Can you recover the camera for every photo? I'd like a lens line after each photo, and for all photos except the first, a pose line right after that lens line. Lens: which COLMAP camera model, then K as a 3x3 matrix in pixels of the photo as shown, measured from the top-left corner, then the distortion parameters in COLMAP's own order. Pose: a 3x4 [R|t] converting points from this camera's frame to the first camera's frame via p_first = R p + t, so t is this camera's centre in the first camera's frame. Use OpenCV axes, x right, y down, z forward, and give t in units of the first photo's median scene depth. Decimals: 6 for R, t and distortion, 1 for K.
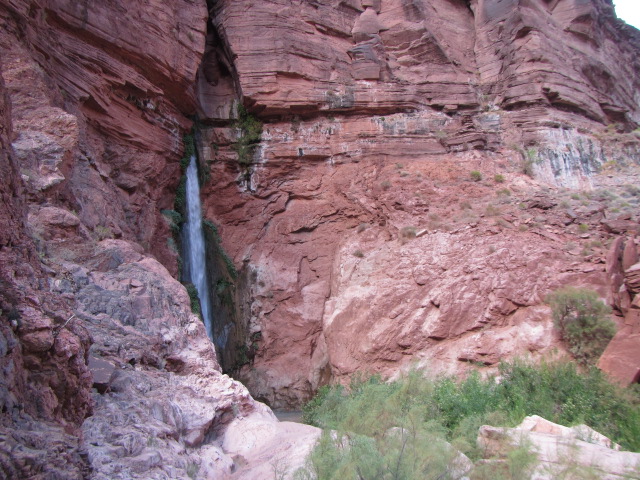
lens RADIAL K [[526.2, 0, 330.2], [0, 526.2, 237.7], [0, 0, 1]] dist [0.002024, -0.008284]
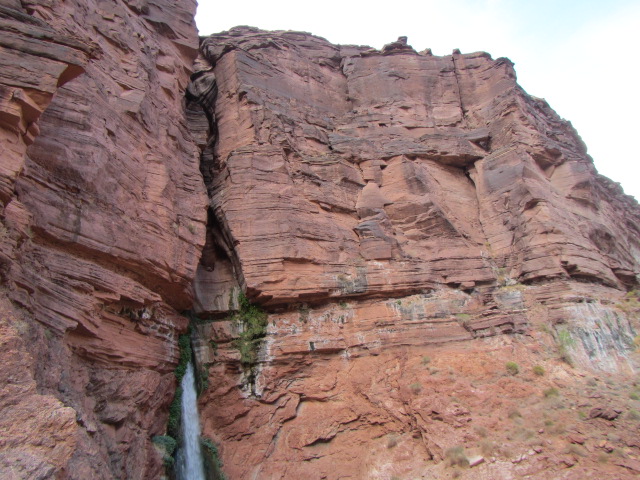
lens RADIAL K [[526.2, 0, 328.3], [0, 526.2, 240.9], [0, 0, 1]] dist [0.002024, -0.008284]
pose [[0.997035, -0.027443, 0.071891, -0.086727], [0.042882, 0.973884, -0.222960, -0.136583], [-0.063895, 0.225382, 0.972173, 0.105768]]
